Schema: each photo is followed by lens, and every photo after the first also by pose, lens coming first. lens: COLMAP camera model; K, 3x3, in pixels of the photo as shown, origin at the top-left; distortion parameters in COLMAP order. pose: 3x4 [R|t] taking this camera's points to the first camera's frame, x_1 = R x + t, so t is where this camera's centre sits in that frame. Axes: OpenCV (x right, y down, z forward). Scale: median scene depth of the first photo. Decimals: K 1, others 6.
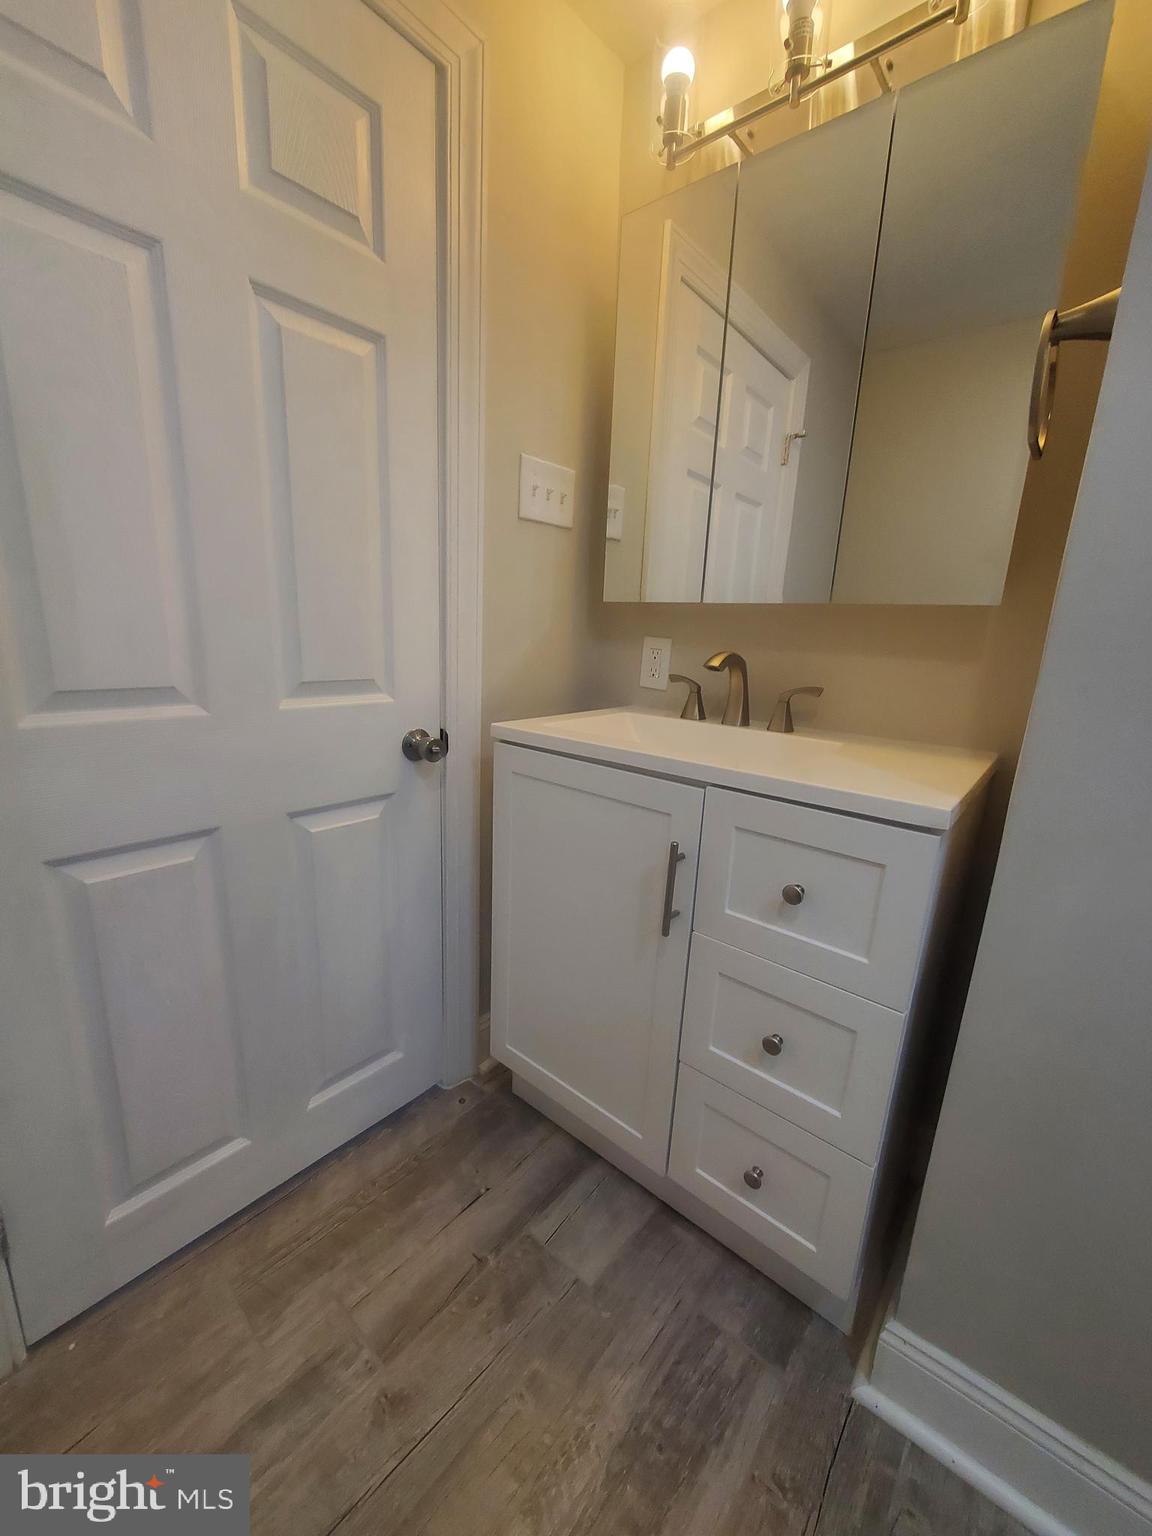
lens RADIAL K [[611.1, 0, 558.7], [0, 611.1, 772.8], [0, 0, 1]] dist [-0.003435, -0.000226]
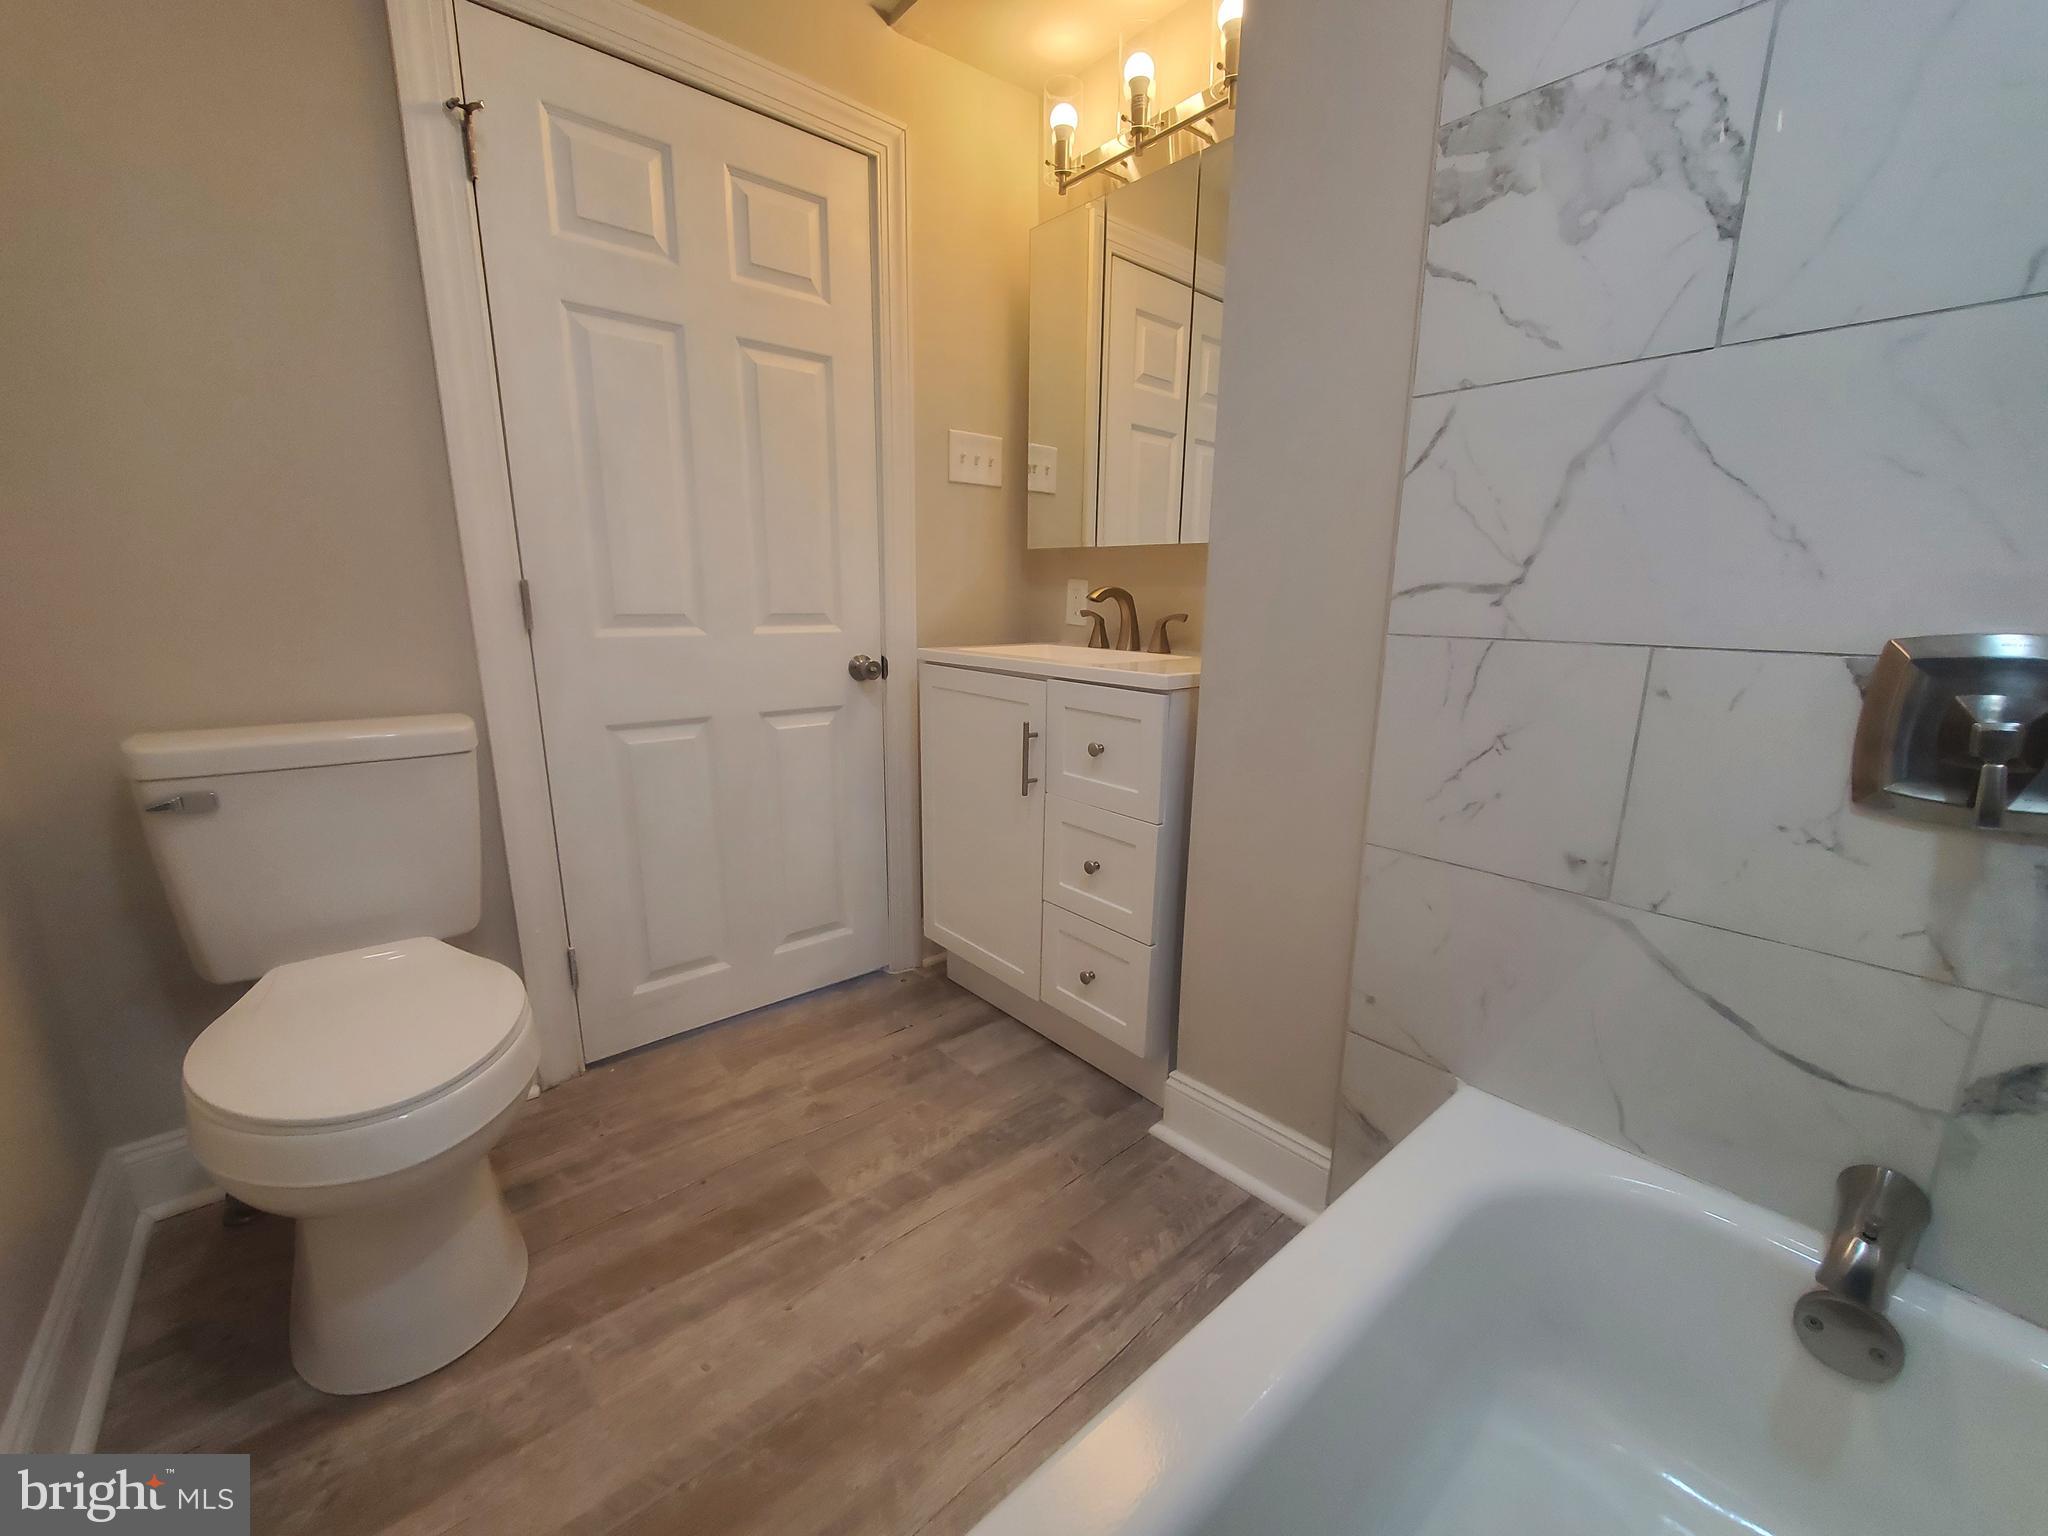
lens RADIAL K [[814.8, 0, 1022.6], [0, 814.8, 783.2], [0, 0, 1]] dist [-0.003435, -0.000226]
pose [[0.990189, 0.007578, -0.139526, 0.364571], [-0.008889, 0.999922, -0.008779, 0.223348], [0.139449, 0.009933, 0.990179, -0.665574]]
